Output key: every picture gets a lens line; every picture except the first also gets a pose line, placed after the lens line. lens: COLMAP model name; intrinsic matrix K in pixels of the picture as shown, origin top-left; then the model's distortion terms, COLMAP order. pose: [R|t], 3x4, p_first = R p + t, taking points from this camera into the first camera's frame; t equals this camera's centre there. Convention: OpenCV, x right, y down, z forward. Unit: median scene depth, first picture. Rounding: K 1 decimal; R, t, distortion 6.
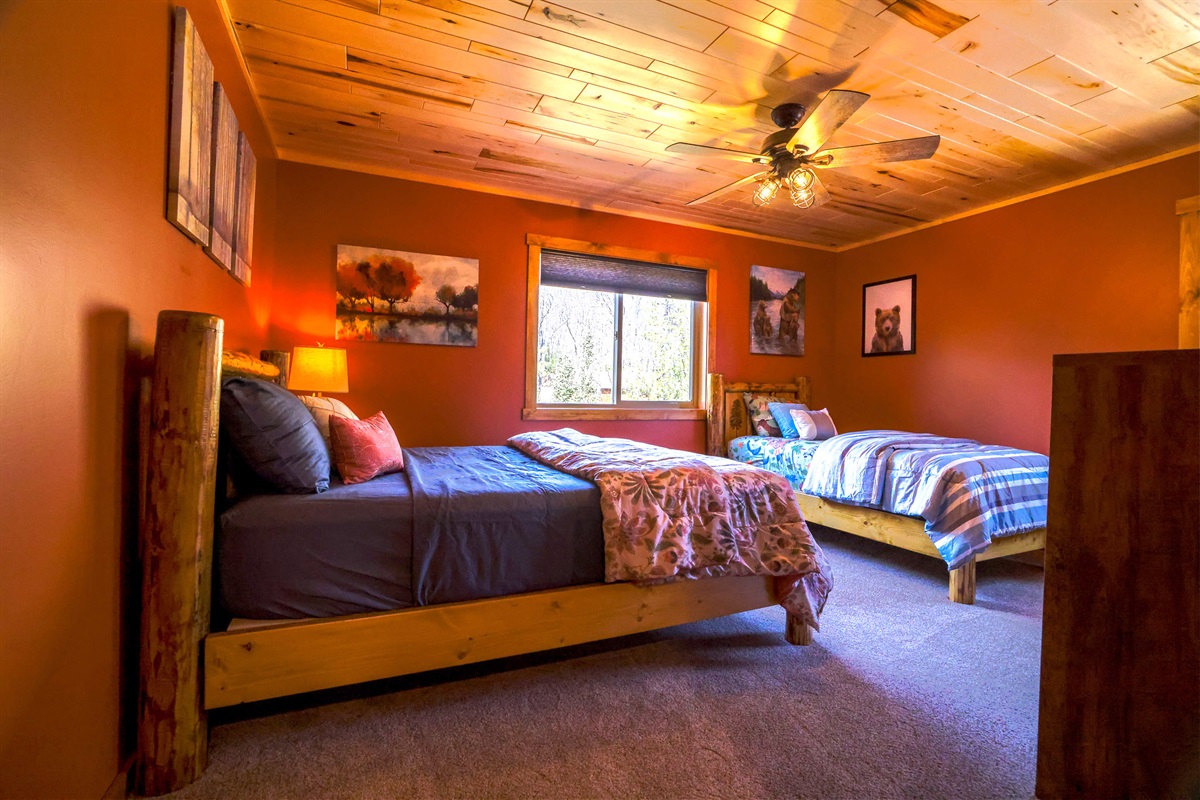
lens RADIAL K [[513.9, 0, 600.0], [0, 513.9, 400.0], [0, 0, 1]] dist [-0.039848, 0.015073]
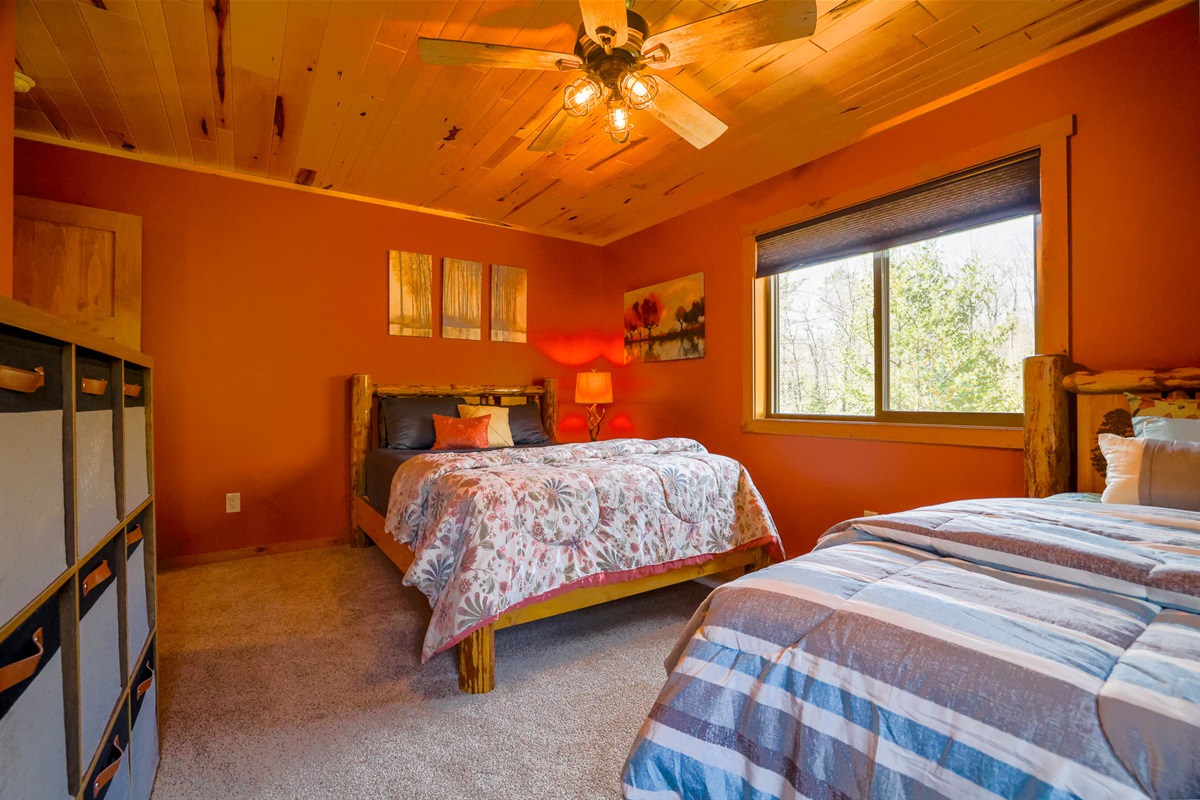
lens RADIAL K [[513.9, 0, 600.0], [0, 513.9, 400.0], [0, 0, 1]] dist [-0.039848, 0.015073]
pose [[0.205044, -0.014932, -0.978639, 0.737205], [-0.003144, 0.999868, -0.015915, -0.001430], [0.978748, 0.006340, 0.204970, 0.605144]]
